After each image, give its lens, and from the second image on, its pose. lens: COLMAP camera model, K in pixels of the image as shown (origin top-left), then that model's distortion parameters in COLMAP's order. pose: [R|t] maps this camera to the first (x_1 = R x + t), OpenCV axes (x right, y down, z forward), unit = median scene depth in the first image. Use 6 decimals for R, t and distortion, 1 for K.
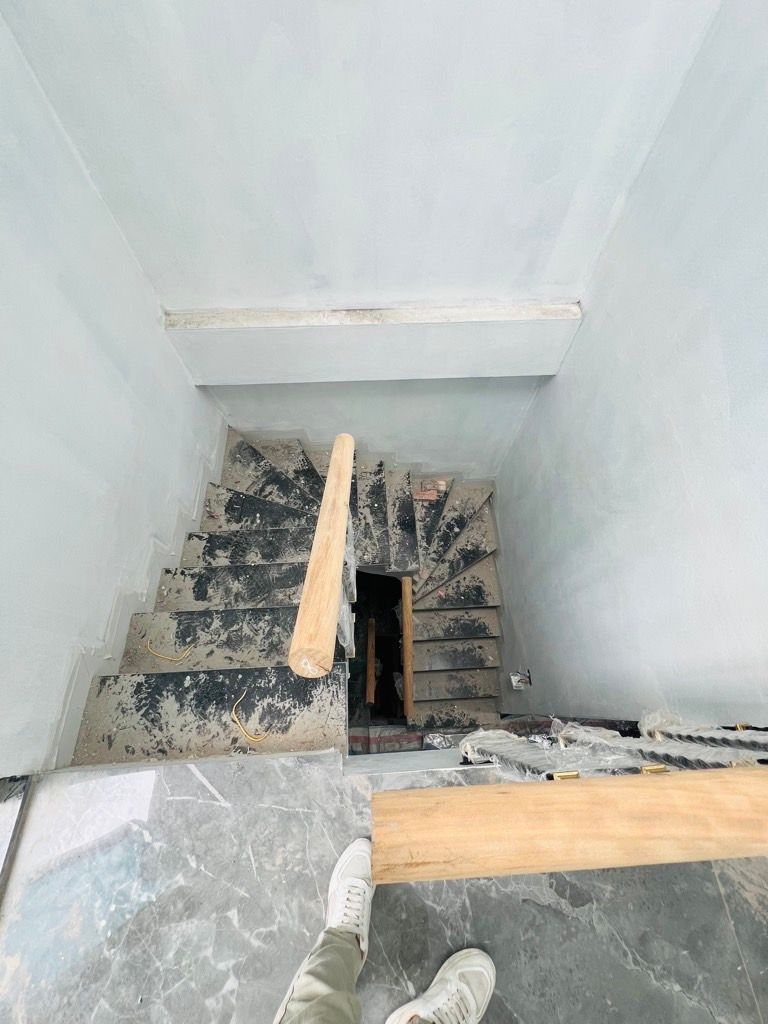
lens RADIAL K [[407.0, 0, 384.3], [0, 407.0, 510.7], [0, 0, 1]] dist [-0.001530, -0.000122]
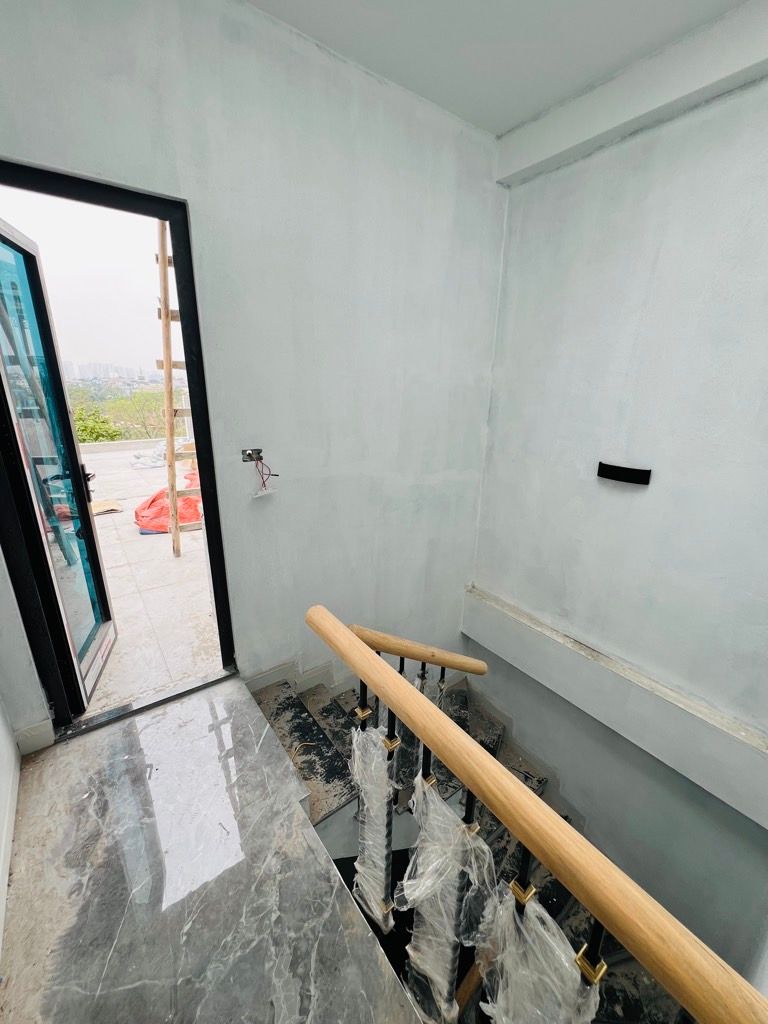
lens RADIAL K [[407.0, 0, 382.9], [0, 407.0, 512.1], [0, 0, 1]] dist [-0.001530, -0.000122]
pose [[0.550712, 0.250171, -0.796323, 0.748698], [-0.756471, 0.552826, -0.349477, 0.309010], [0.352800, 0.794857, 0.493696, -0.297911]]
